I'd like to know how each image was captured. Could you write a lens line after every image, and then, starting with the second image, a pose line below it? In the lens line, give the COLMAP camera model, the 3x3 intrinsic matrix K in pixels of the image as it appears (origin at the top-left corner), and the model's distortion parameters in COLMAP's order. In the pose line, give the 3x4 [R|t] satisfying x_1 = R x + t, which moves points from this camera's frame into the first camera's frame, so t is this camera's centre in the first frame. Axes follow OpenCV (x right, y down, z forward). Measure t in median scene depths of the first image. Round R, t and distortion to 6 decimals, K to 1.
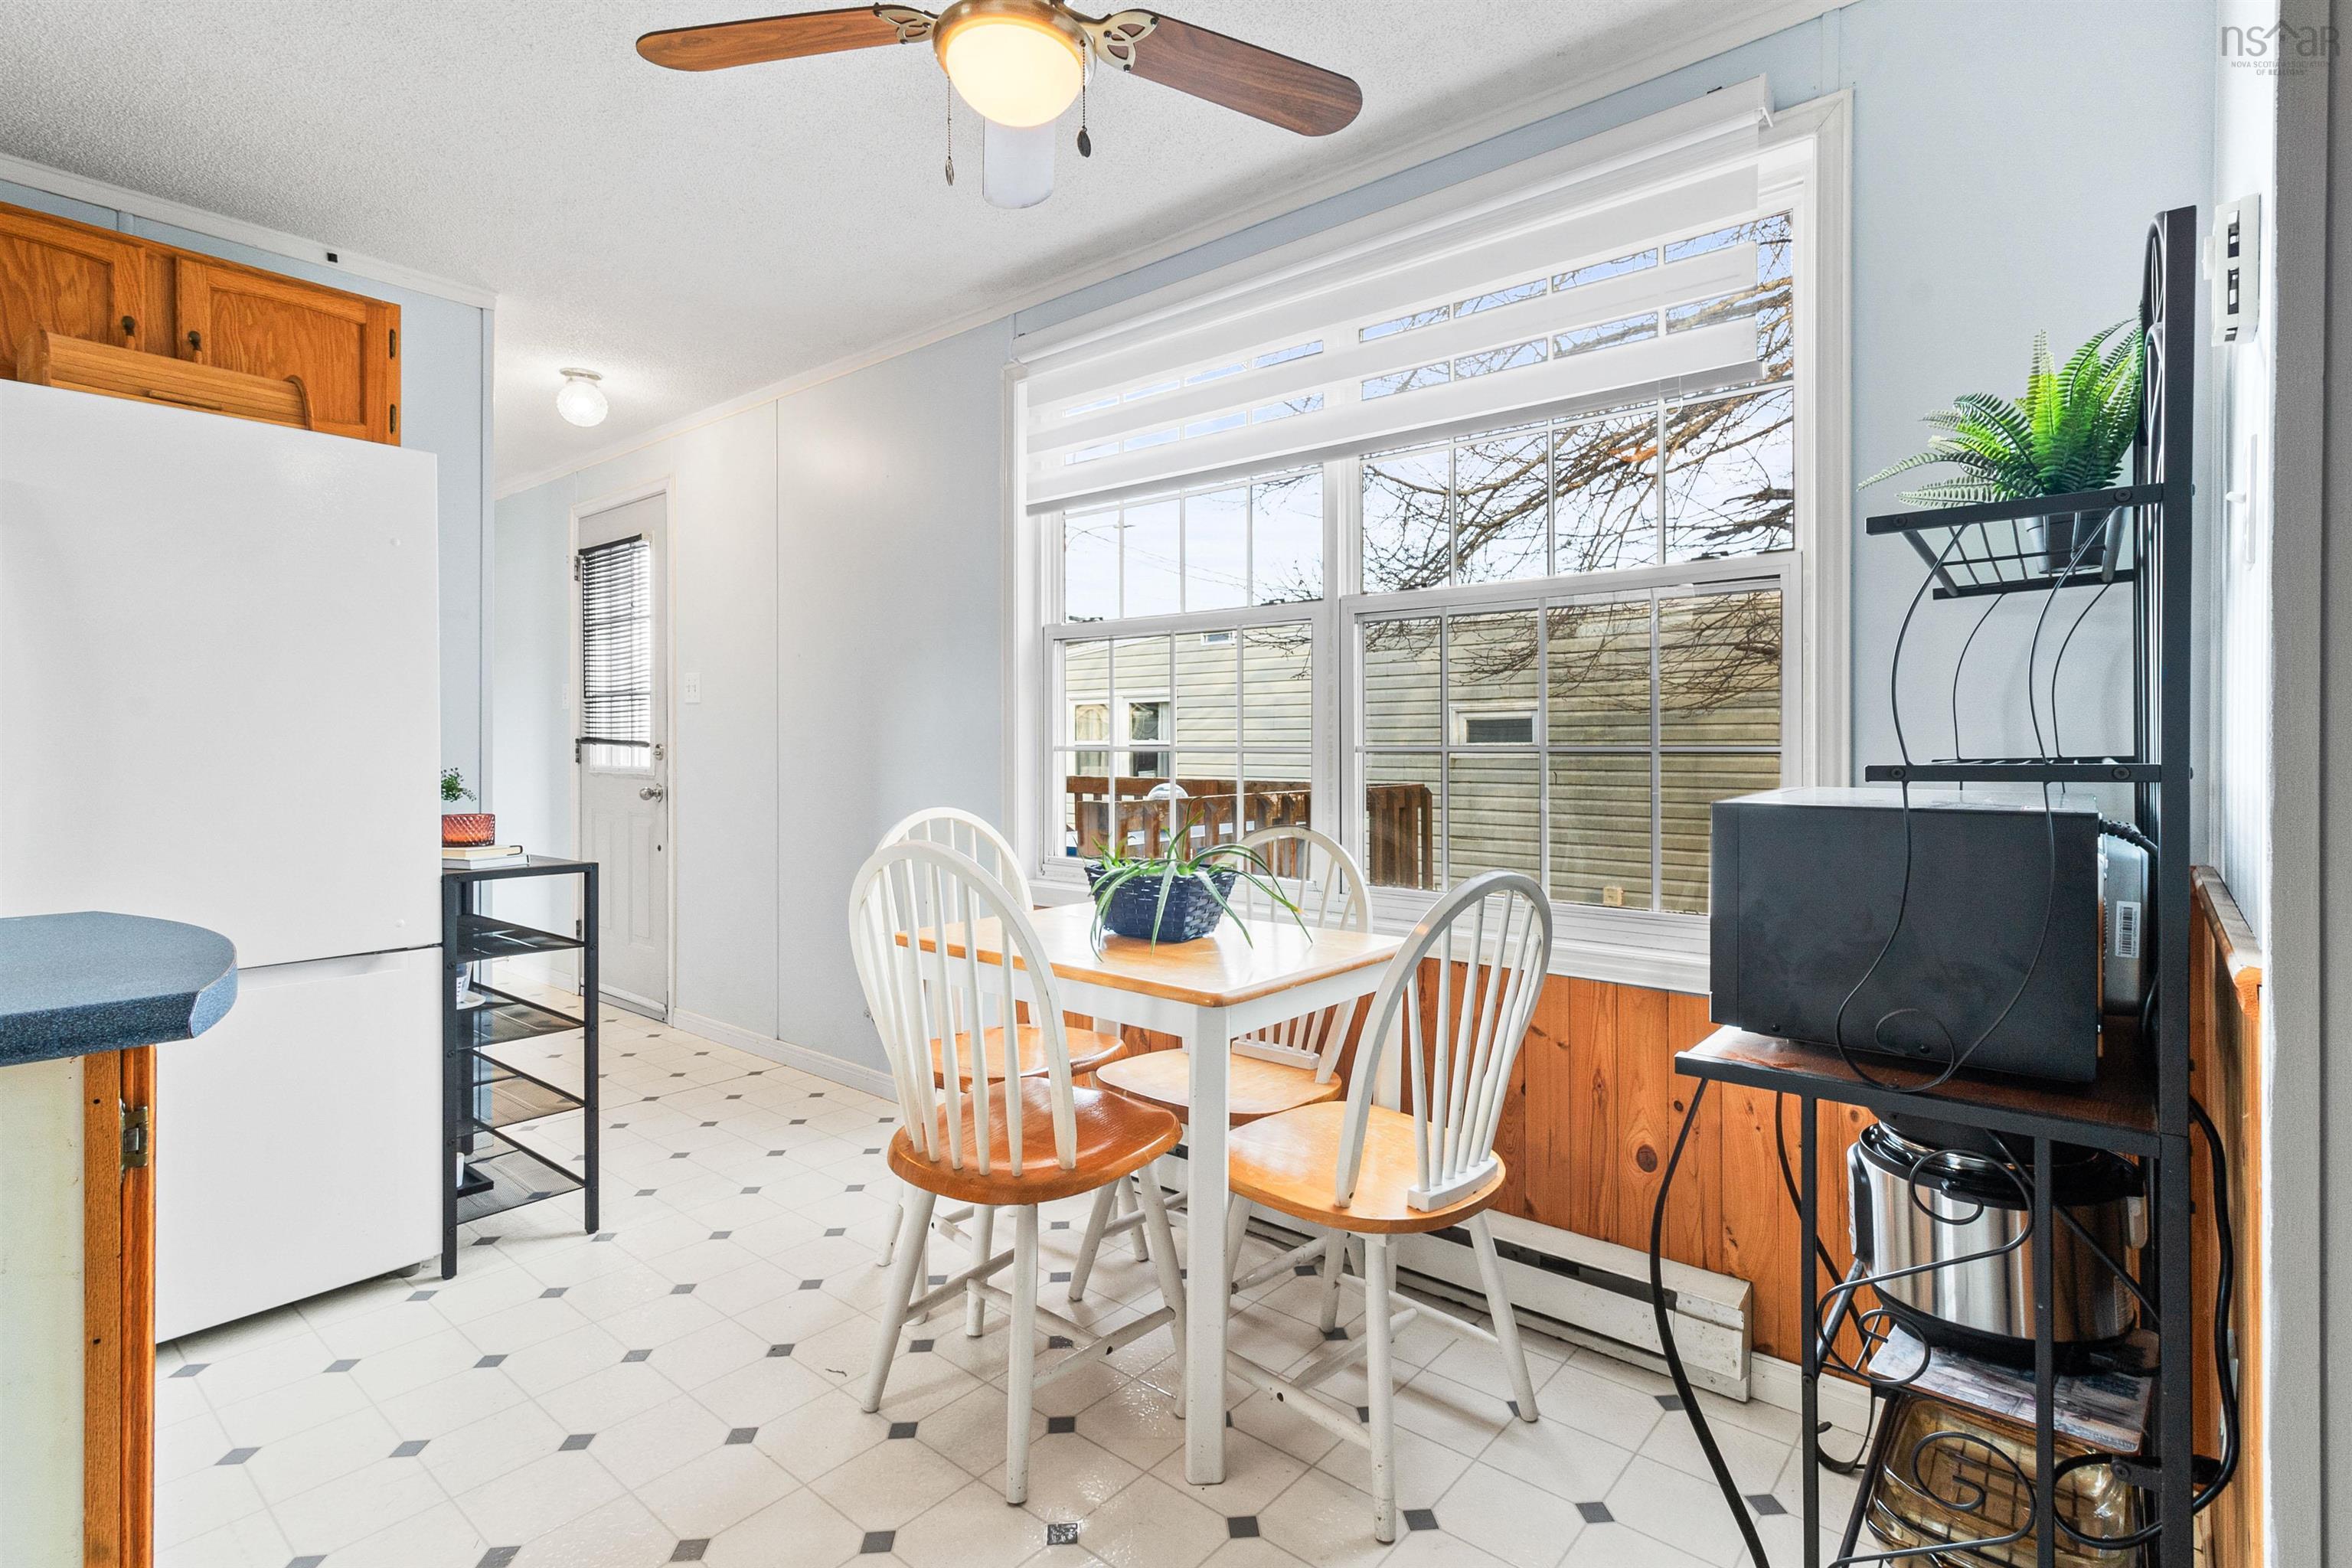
lens RADIAL K [[1126.3, 0, 1190.7], [0, 1126.3, 748.0], [0, 0, 1]] dist [0.004545, 0.000869]
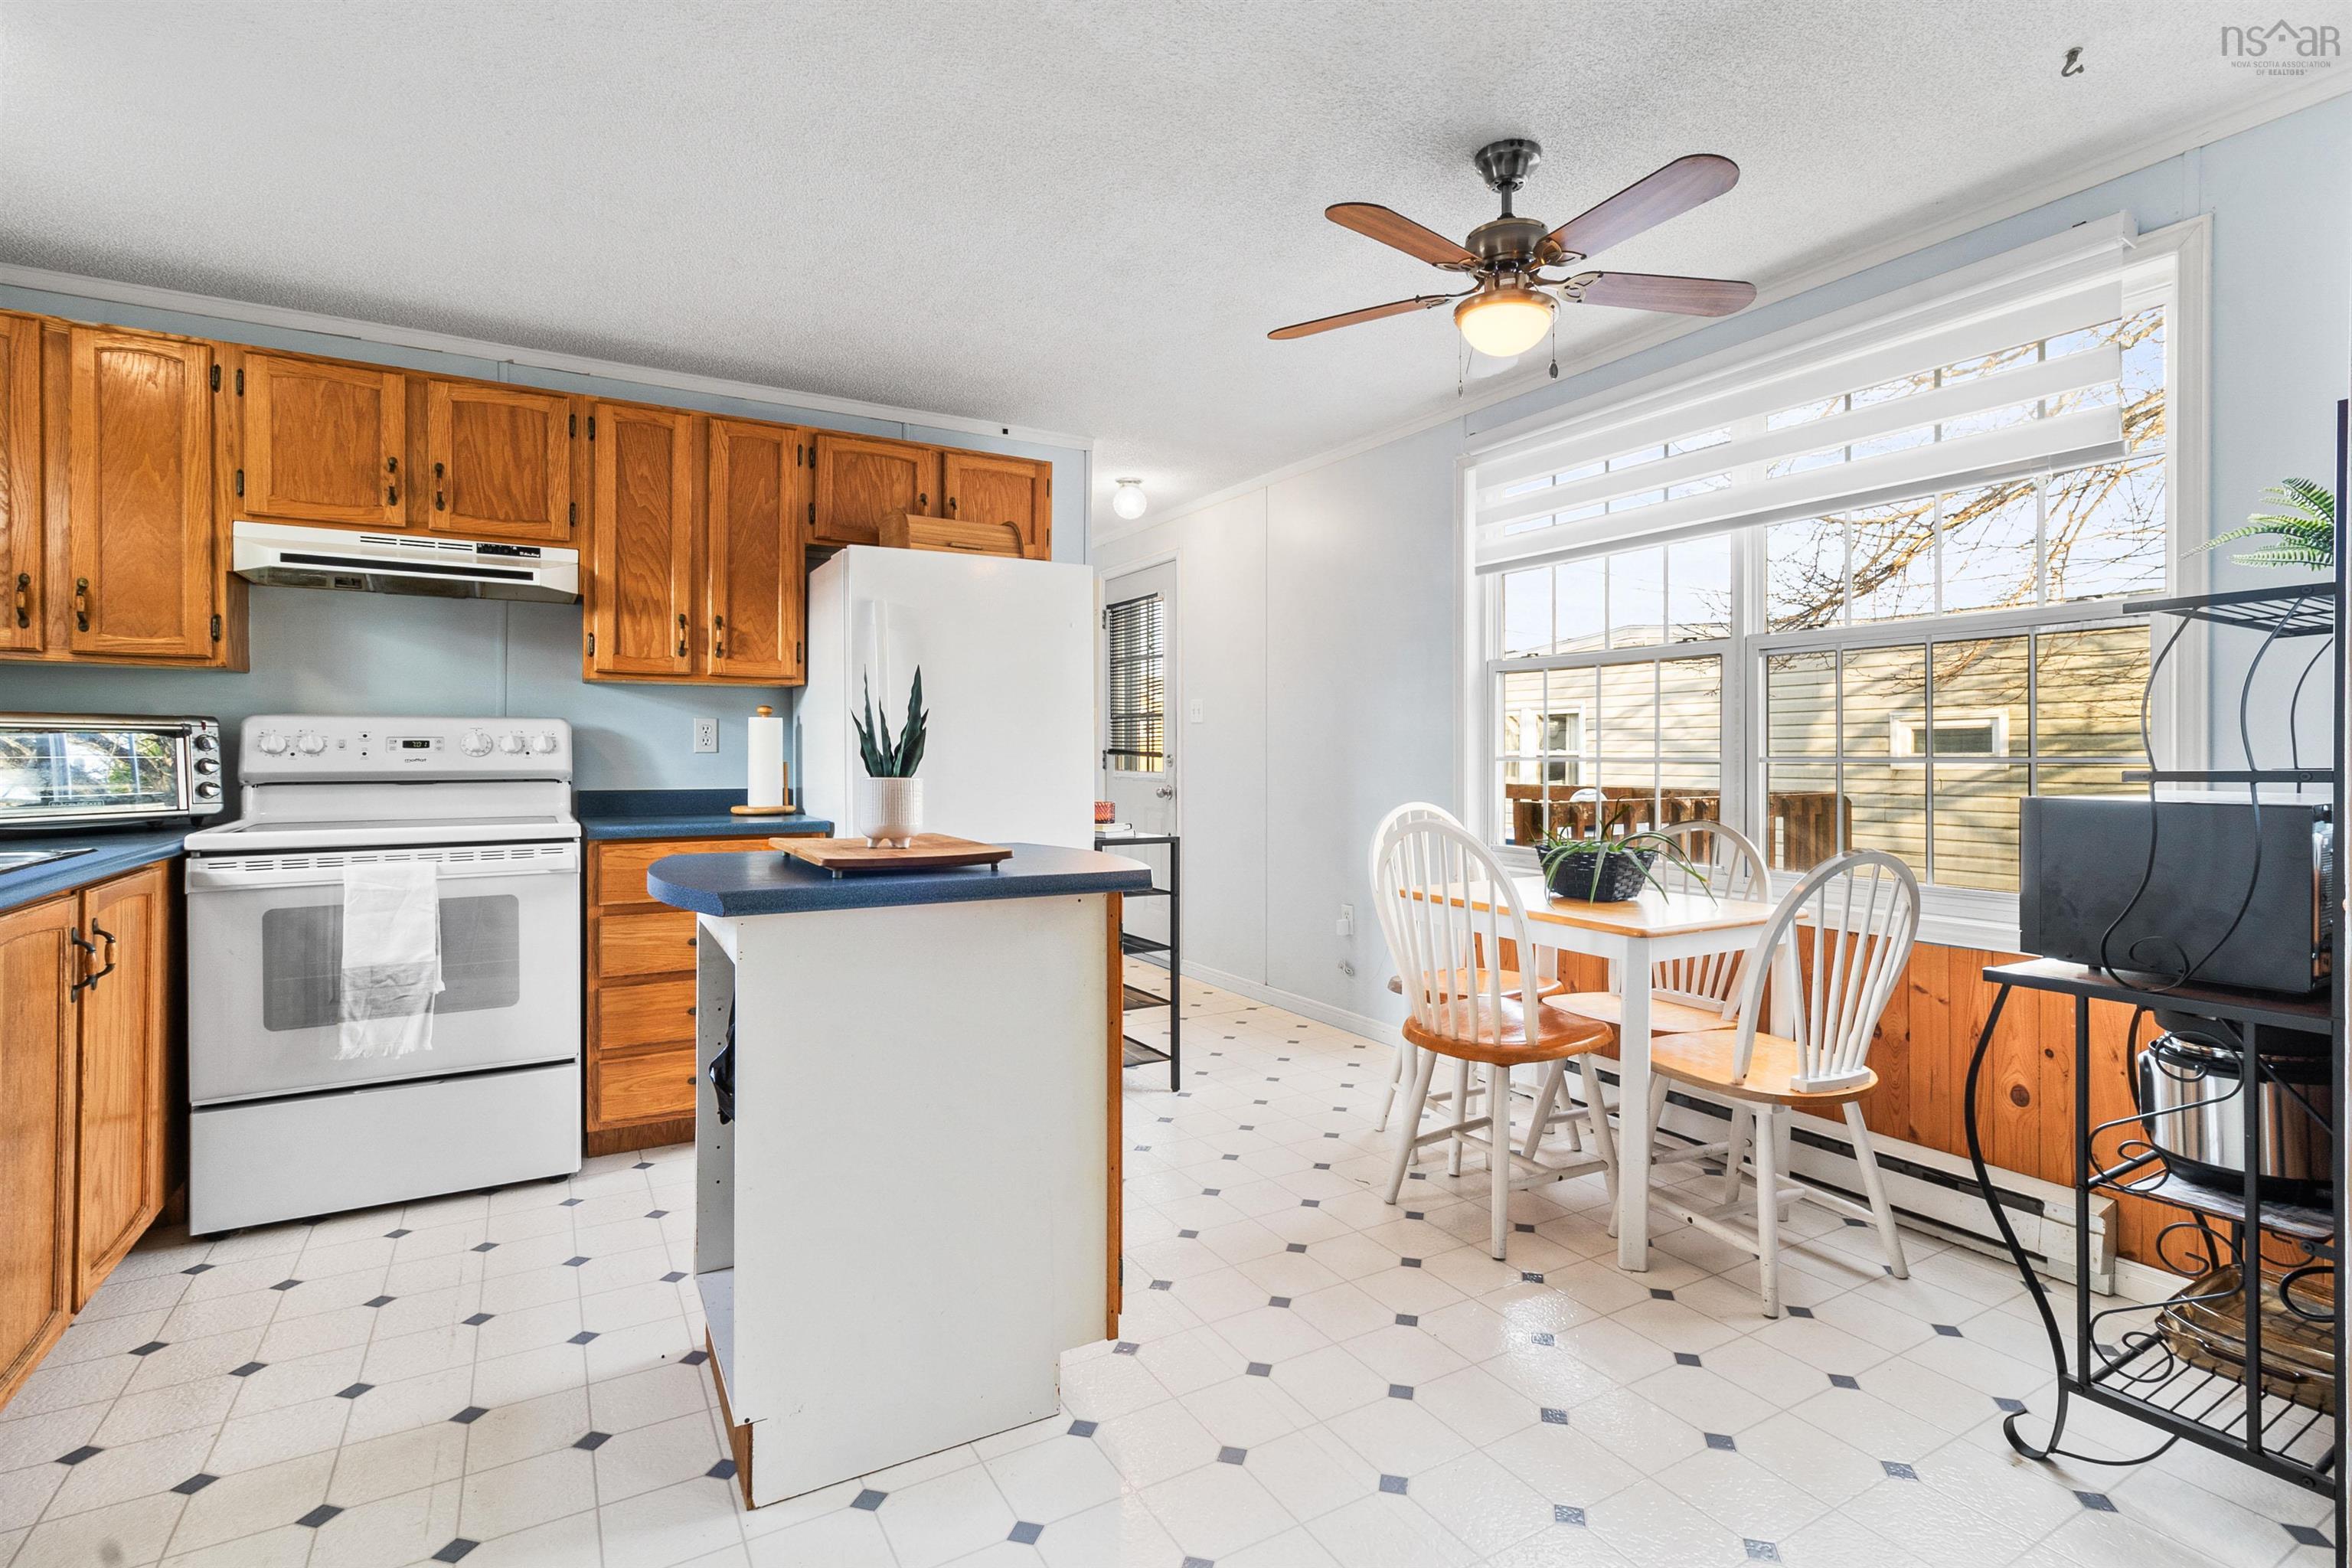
lens RADIAL K [[1124.6, 0, 1190.9], [0, 1124.6, 754.5], [0, 0, 1]] dist [0.004305, 0.001078]
pose [[0.940956, 0.000885, -0.338528, -0.022032], [-0.001995, 0.999994, -0.002932, -0.000076], [0.338524, 0.003434, 0.940952, -0.371634]]
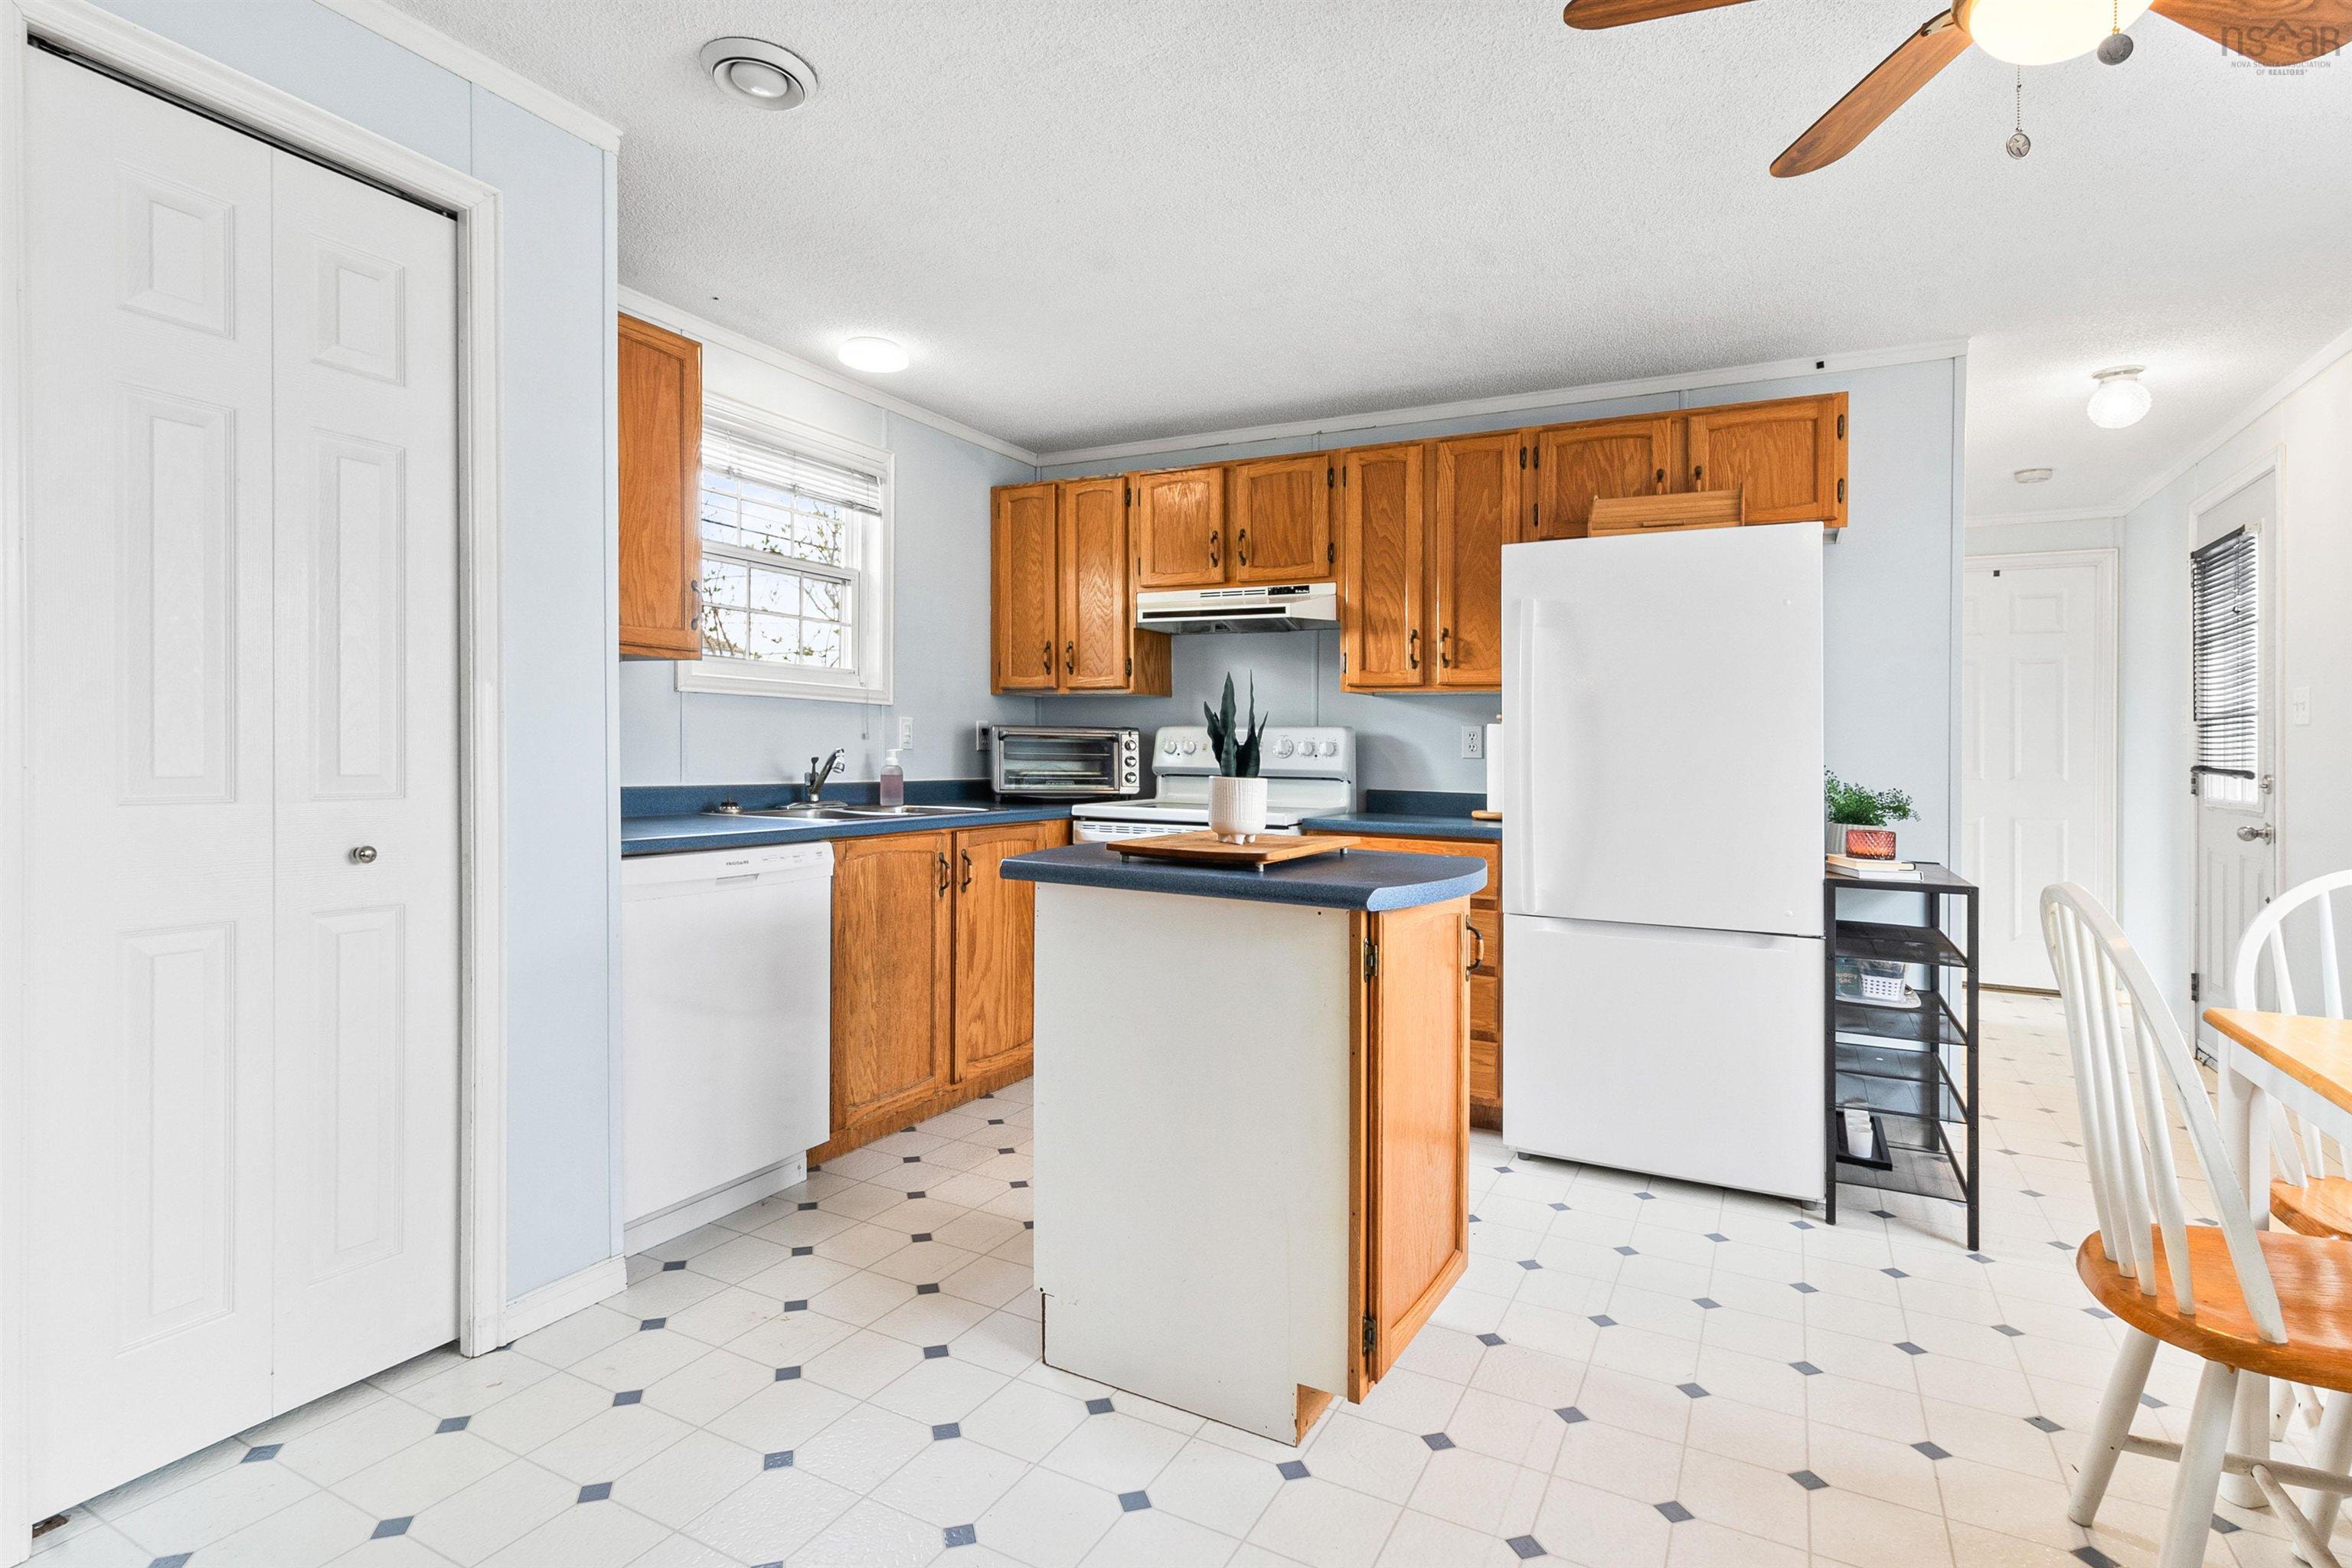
lens RADIAL K [[1162.4, 0, 1135.1], [0, 1162.4, 724.1], [0, 0, 1]] dist [-0.002699, -0.001564]
pose [[0.184290, -0.021063, -0.982646, 0.367658], [-0.021894, 0.999434, -0.025529, -0.001302], [0.982628, 0.026218, 0.183725, 0.069420]]
